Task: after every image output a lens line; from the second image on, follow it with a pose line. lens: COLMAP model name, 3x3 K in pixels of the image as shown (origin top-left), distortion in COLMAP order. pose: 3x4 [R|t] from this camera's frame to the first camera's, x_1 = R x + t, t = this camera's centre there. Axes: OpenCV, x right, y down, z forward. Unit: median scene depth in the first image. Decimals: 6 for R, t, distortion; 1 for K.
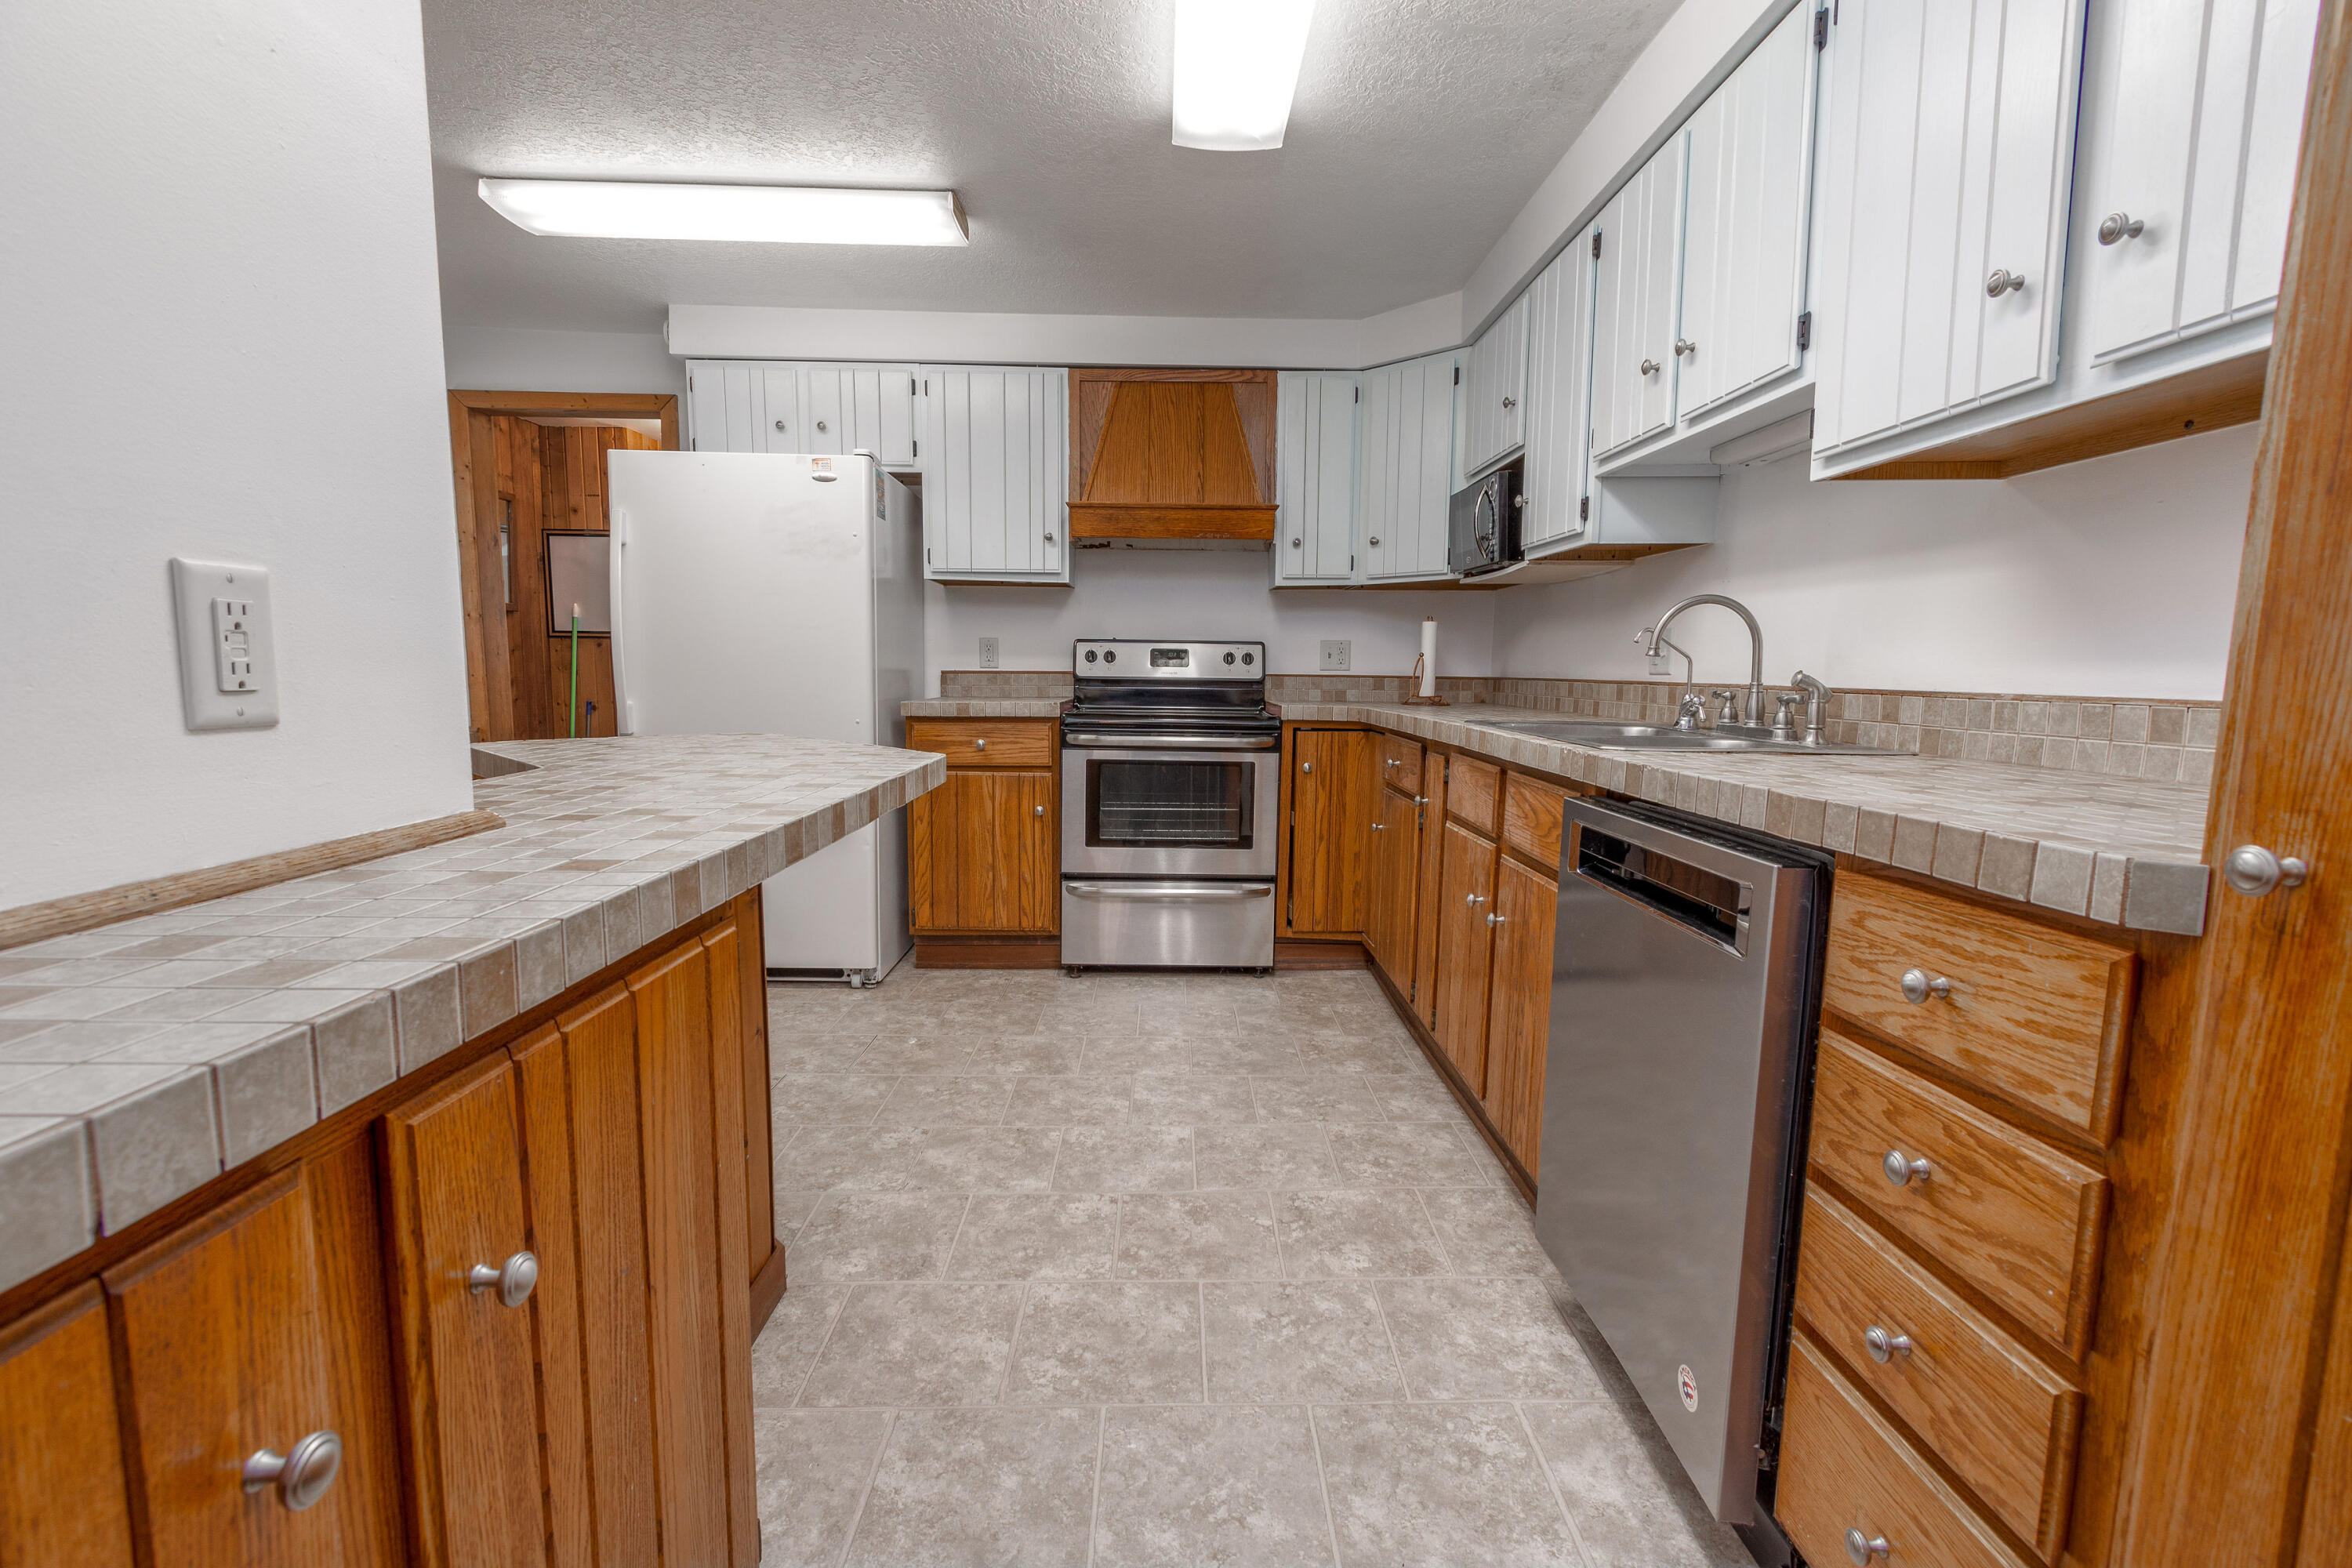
lens RADIAL K [[1034.3, 0, 1181.4], [0, 1034.3, 785.3], [0, 0, 1]] dist [0.000085, 0.000005]
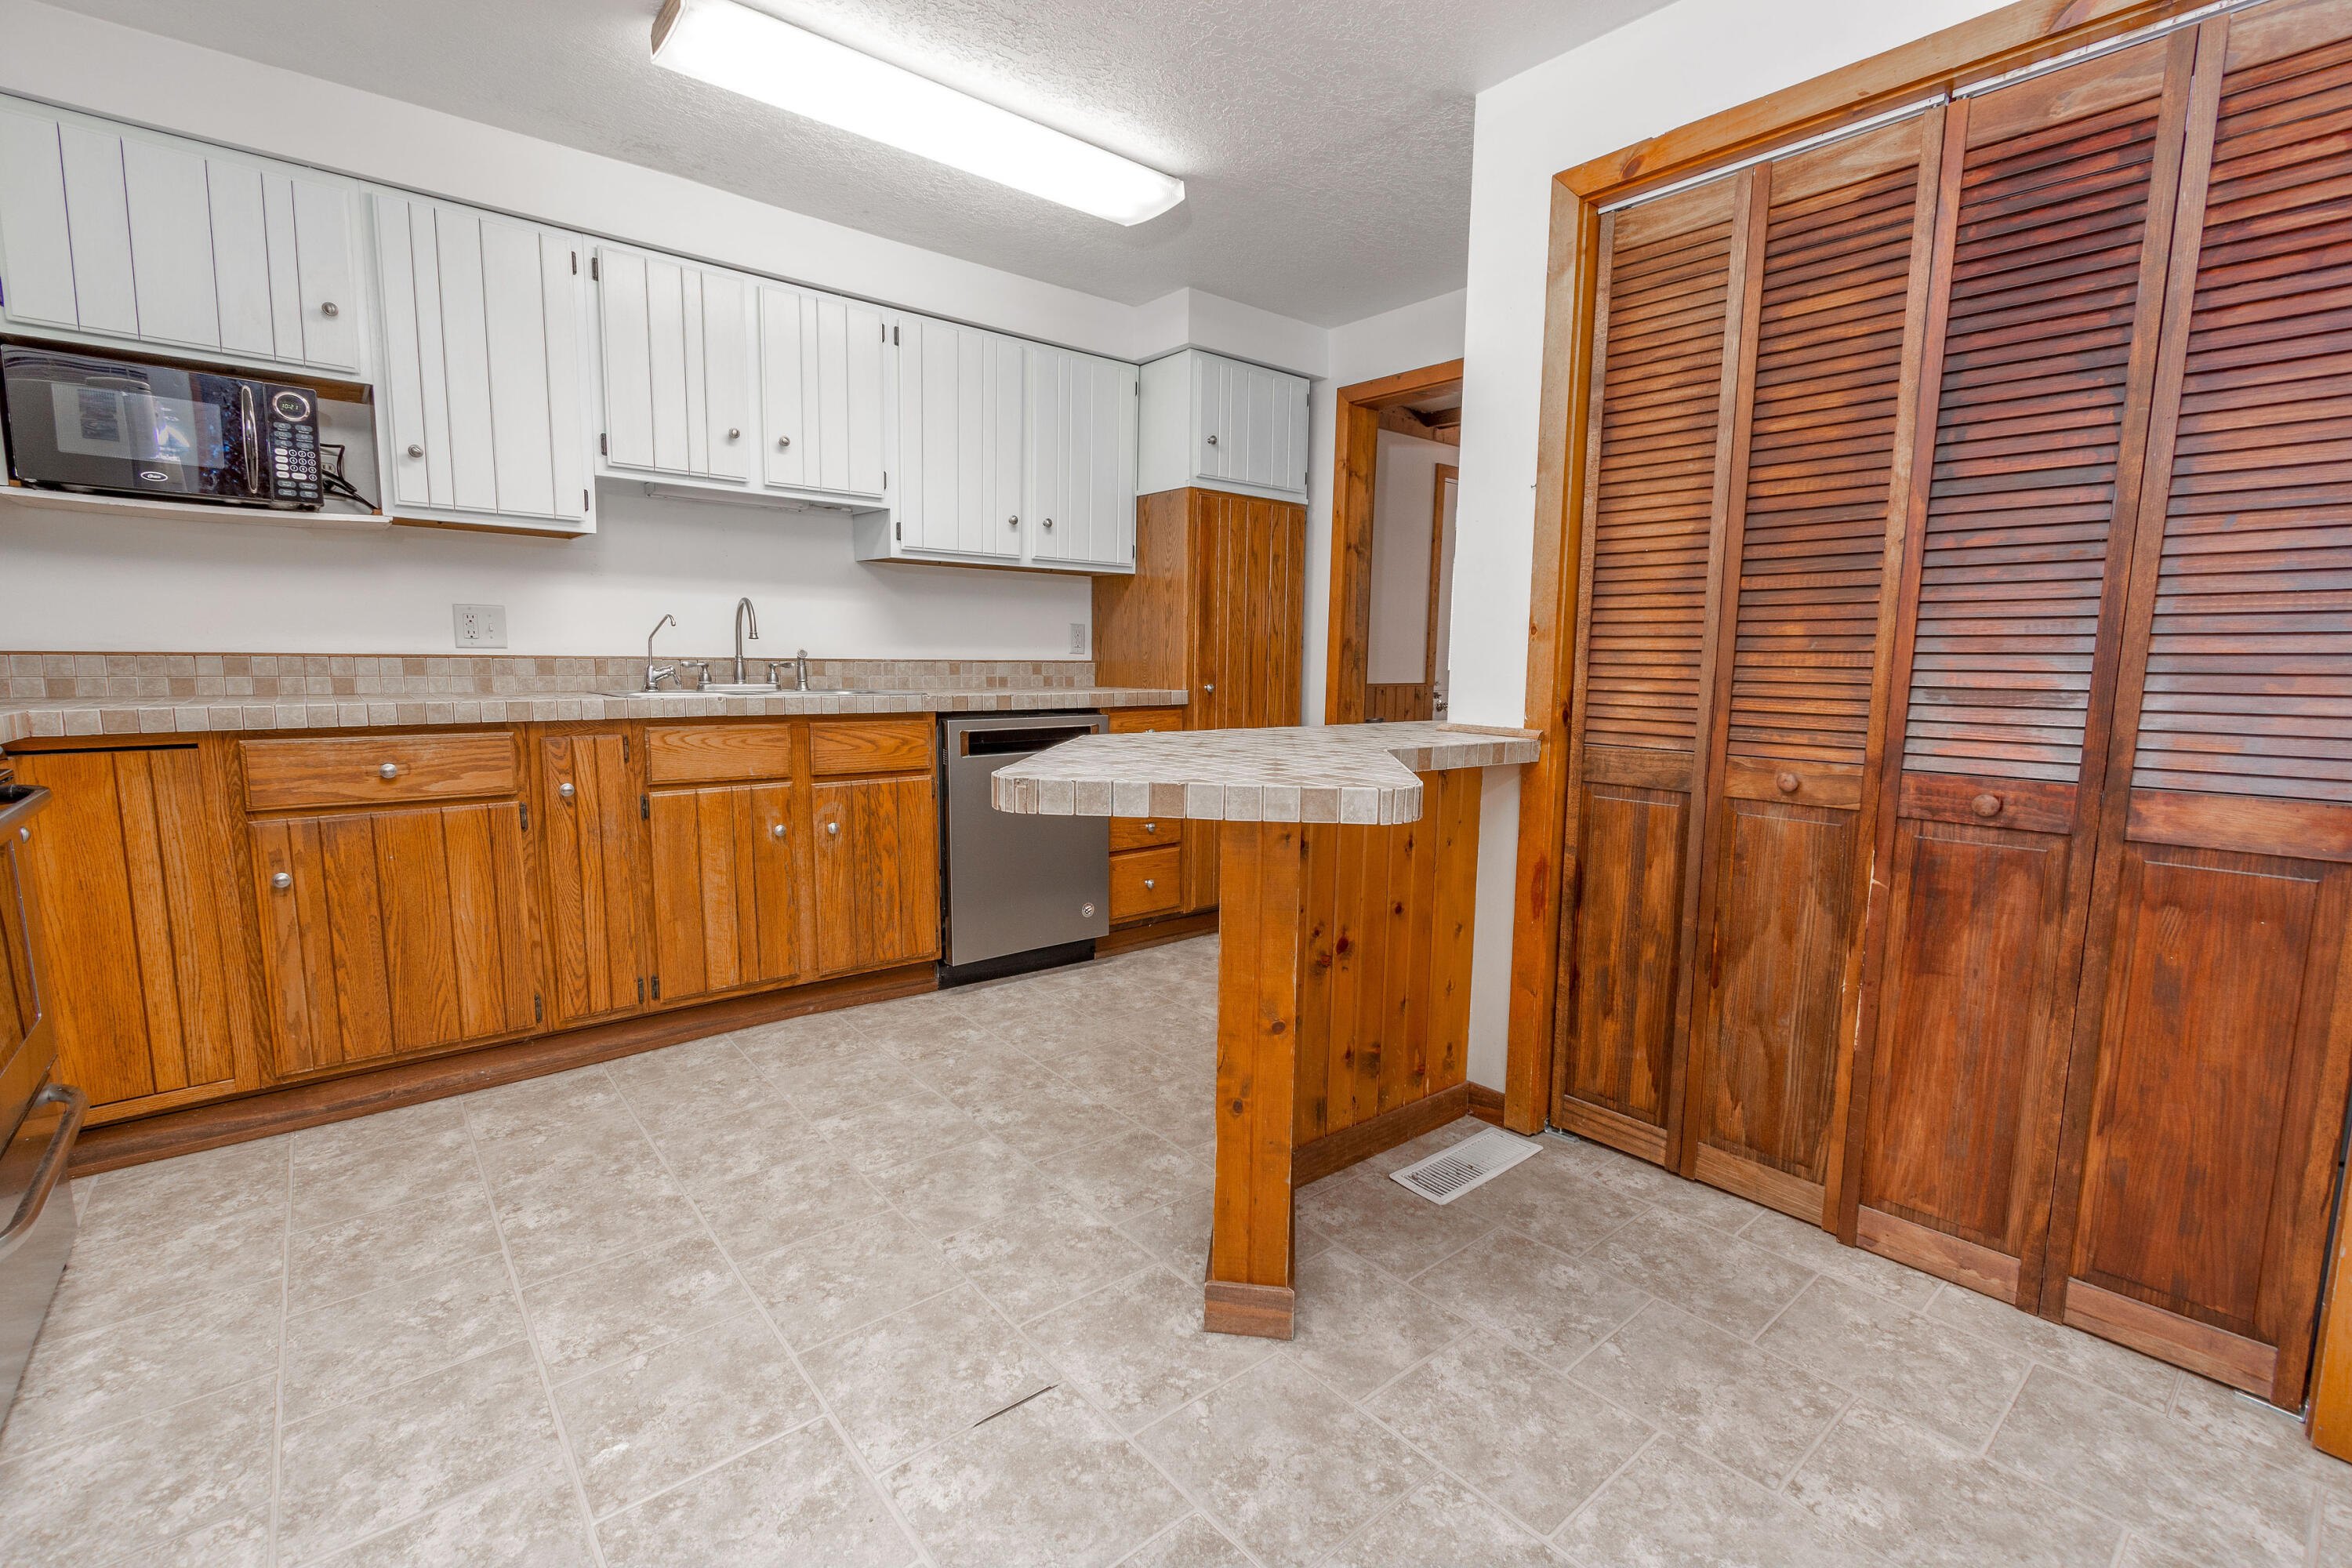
lens RADIAL K [[1034.3, 0, 1179.1], [0, 1034.3, 787.0], [0, 0, 1]] dist [0.000085, 0.000005]
pose [[-0.632547, -0.116448, 0.765718, -0.933331], [0.067099, 0.976677, 0.203959, -0.157409], [-0.771610, 0.180393, -0.609980, 1.291258]]
